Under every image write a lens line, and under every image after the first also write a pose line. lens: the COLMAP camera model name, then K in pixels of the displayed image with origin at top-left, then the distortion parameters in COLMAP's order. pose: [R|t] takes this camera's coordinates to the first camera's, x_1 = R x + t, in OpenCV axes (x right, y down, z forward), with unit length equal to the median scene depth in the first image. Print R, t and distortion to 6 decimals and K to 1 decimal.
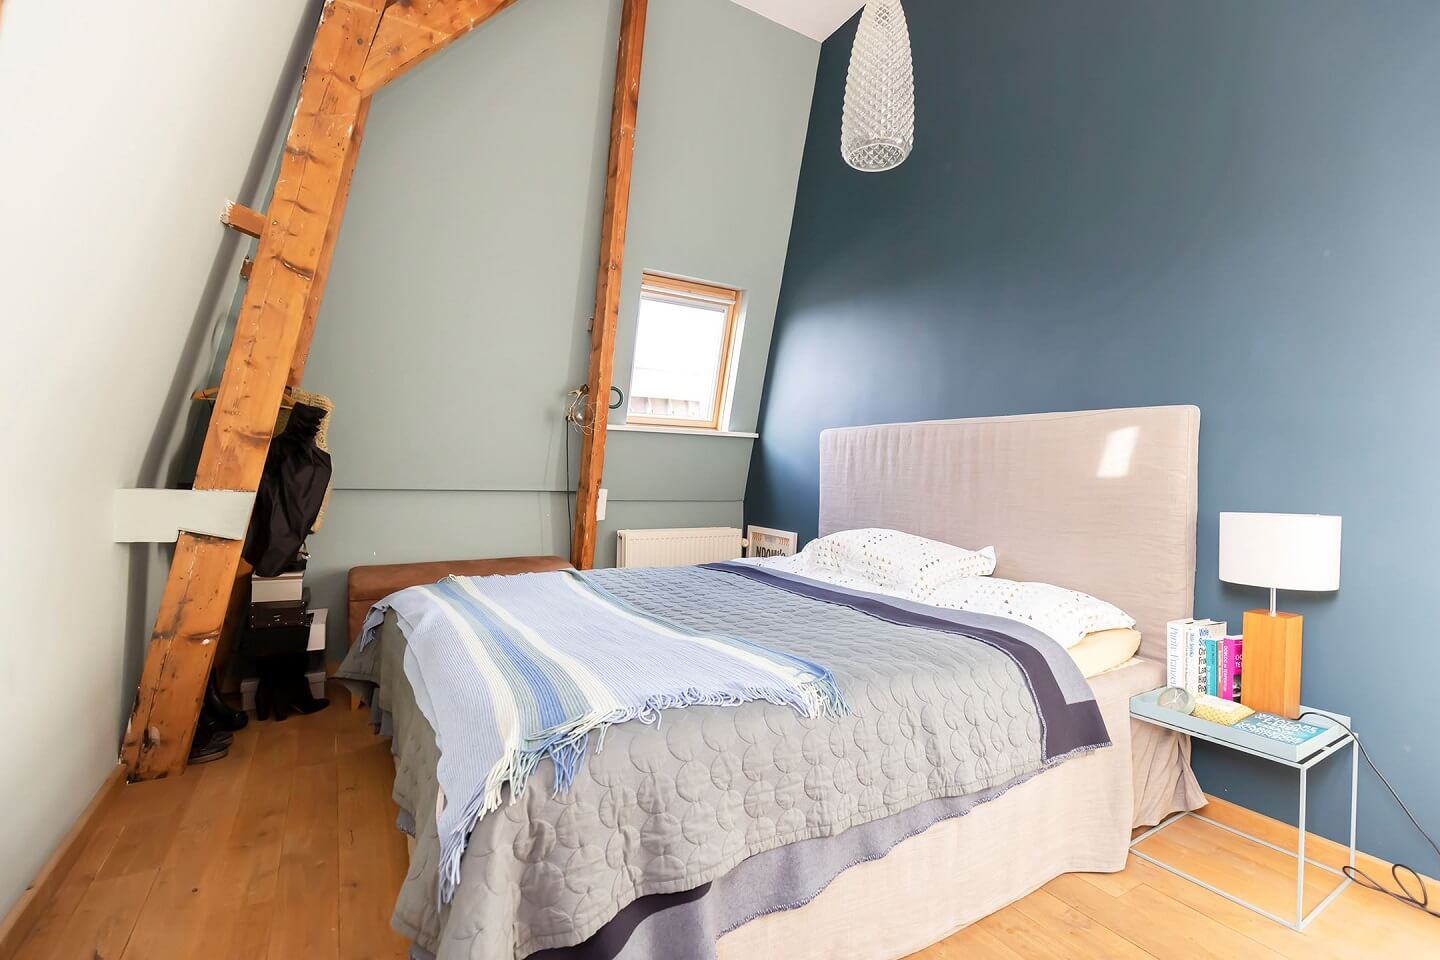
lens RADIAL K [[638.2, 0, 729.5], [0, 638.2, 483.3], [0, 0, 1]] dist [0.021854, 0.000269]
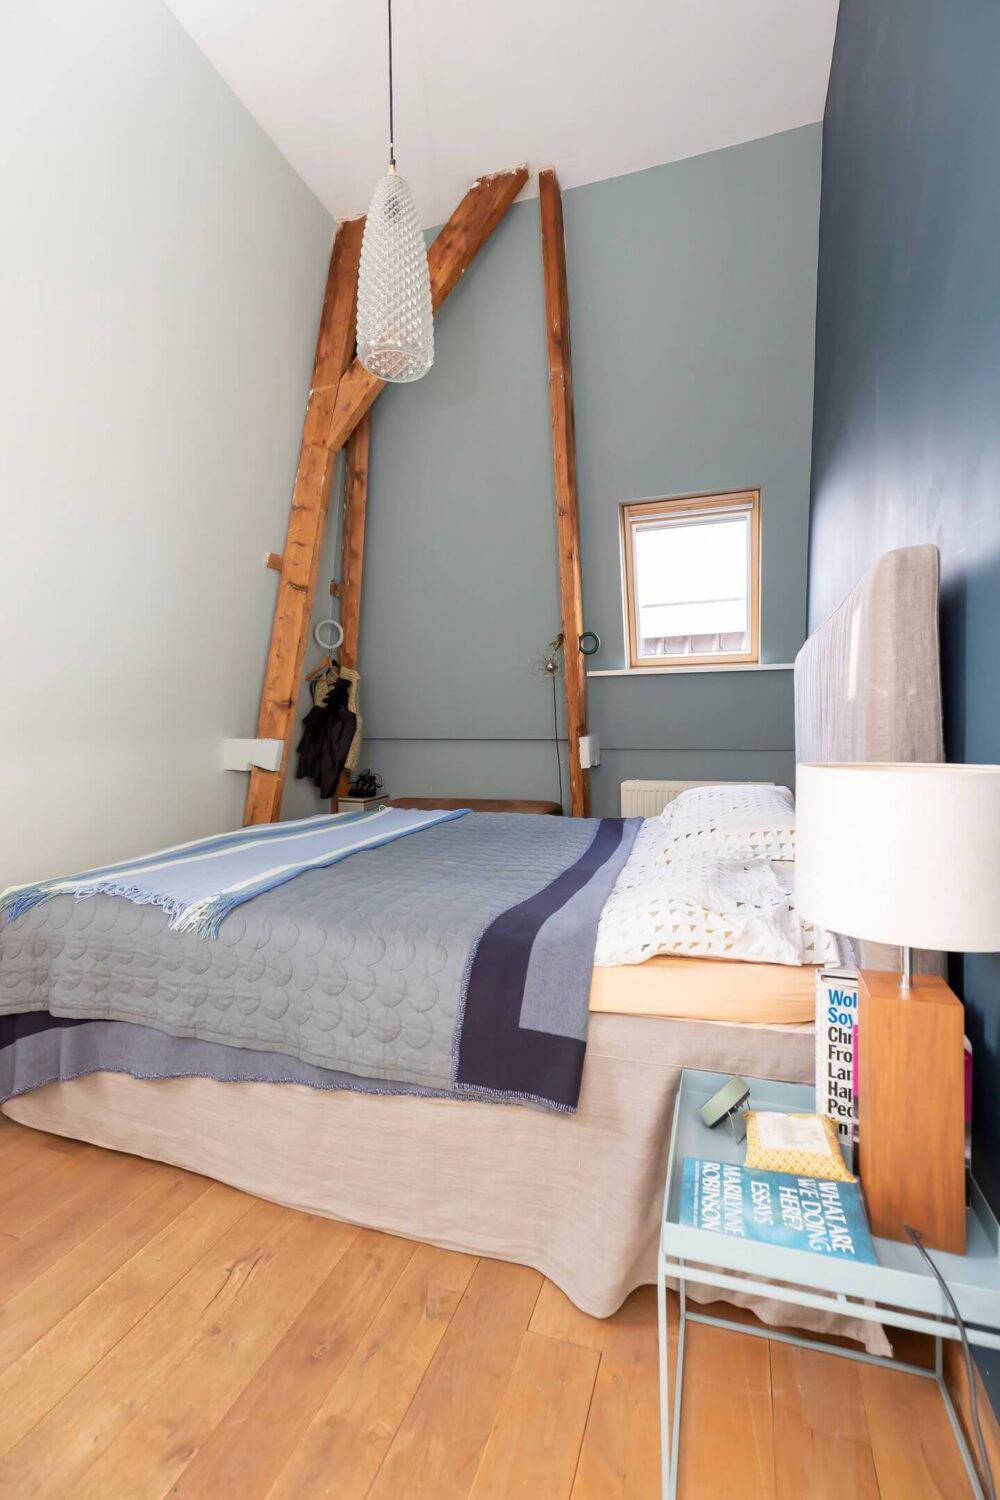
lens RADIAL K [[664.8, 0, 510.2], [0, 664.8, 744.5], [0, 0, 1]] dist [0.021854, 0.000269]
pose [[0.644478, -0.003525, -0.764615, 0.769790], [0.011111, 0.999927, 0.004756, 0.022093], [0.764542, -0.011561, 0.644470, 0.374828]]
